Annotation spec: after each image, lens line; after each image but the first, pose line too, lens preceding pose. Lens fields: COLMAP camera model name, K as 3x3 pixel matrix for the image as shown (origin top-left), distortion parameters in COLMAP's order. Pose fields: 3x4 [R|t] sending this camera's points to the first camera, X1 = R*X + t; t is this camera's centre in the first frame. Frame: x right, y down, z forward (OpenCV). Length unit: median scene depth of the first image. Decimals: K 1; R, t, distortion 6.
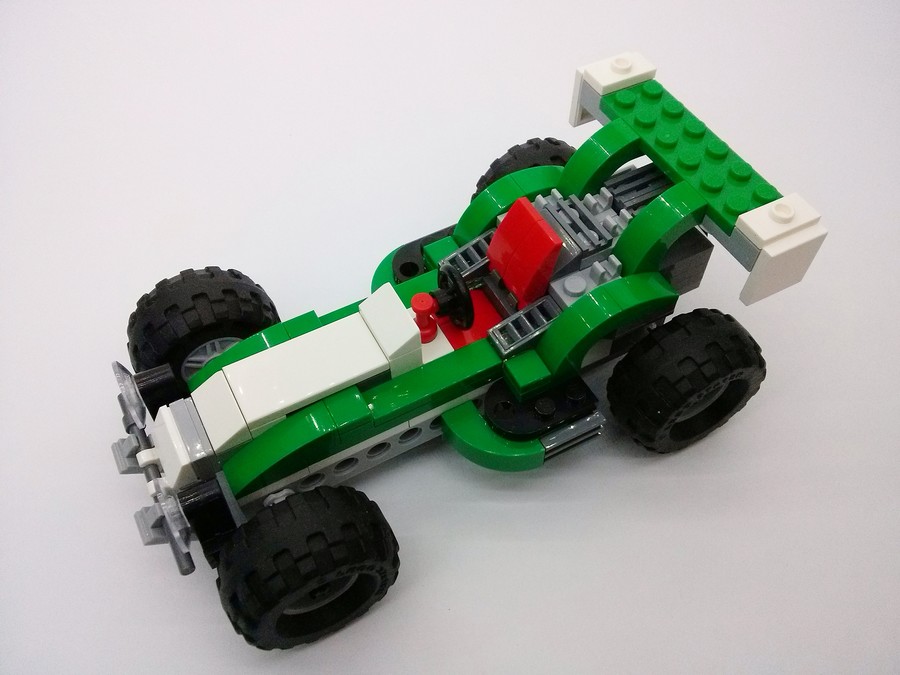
lens RADIAL K [[822.5, 0, 450.0], [0, 822.5, 337.5], [0, 0, 1]] dist [0.074607, -0.291170]
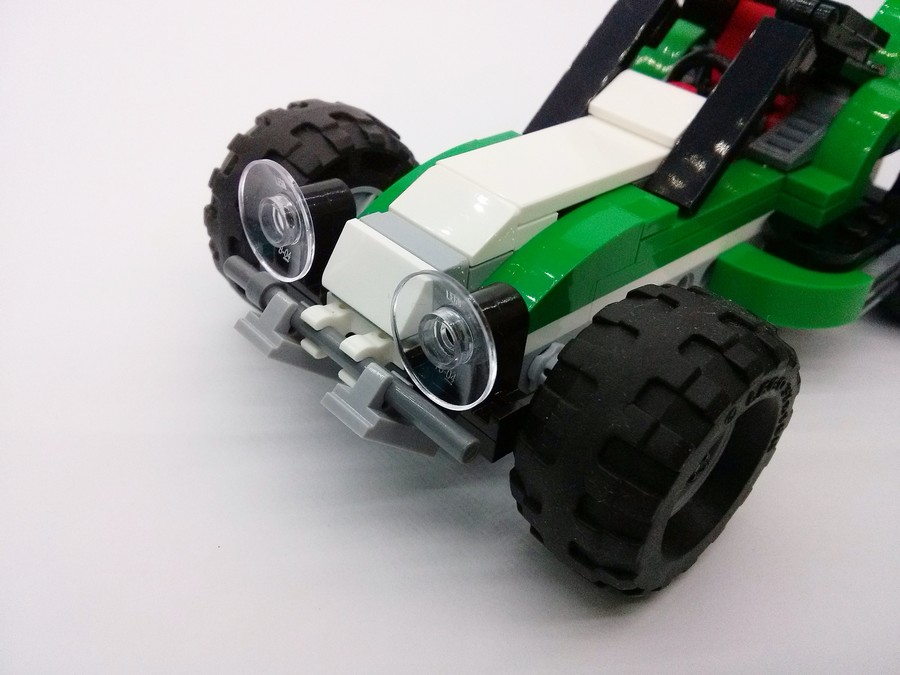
lens RADIAL K [[822.5, 0, 450.0], [0, 822.5, 337.5], [0, 0, 1]] dist [0.074607, -0.291170]
pose [[0.959466, -0.068522, 0.273366, -0.452250], [0.149871, 0.945521, -0.289015, 0.349643], [-0.238669, 0.318270, 0.917465, 0.472699]]
